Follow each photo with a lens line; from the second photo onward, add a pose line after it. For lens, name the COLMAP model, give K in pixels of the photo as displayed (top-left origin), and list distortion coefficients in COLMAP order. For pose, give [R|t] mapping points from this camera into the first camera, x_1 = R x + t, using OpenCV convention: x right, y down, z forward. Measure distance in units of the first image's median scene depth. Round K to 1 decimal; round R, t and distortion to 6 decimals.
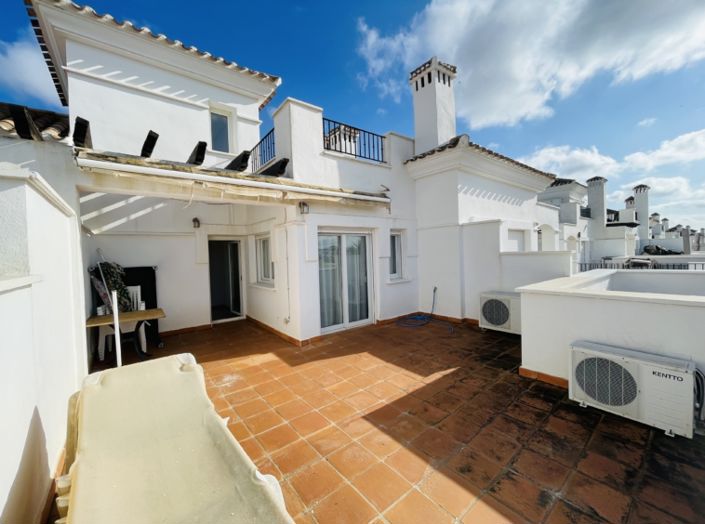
lens RADIAL K [[284.9, 0, 351.5], [0, 284.9, 260.6], [0, 0, 1]] dist [-0.001499, 0.000867]
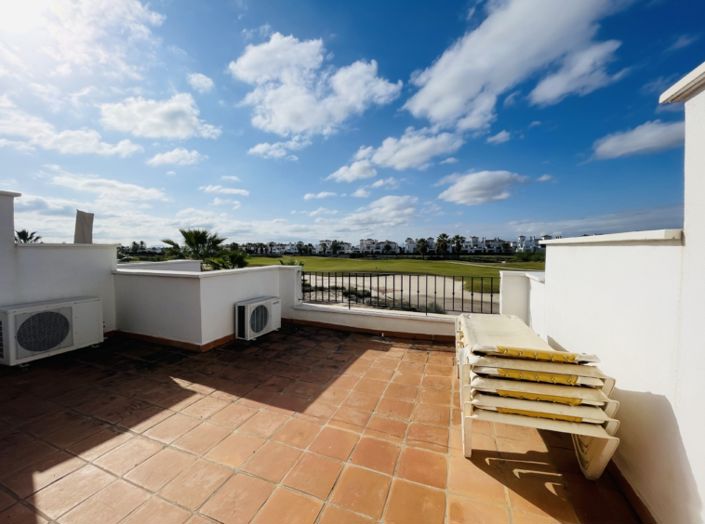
lens RADIAL K [[284.9, 0, 349.2], [0, 284.9, 260.4], [0, 0, 1]] dist [-0.001499, 0.000867]
pose [[-0.501346, -0.000641, 0.865247, -0.823344], [0.041063, 0.998855, 0.024533, 0.049065], [-0.864272, 0.047829, -0.500746, 1.301674]]
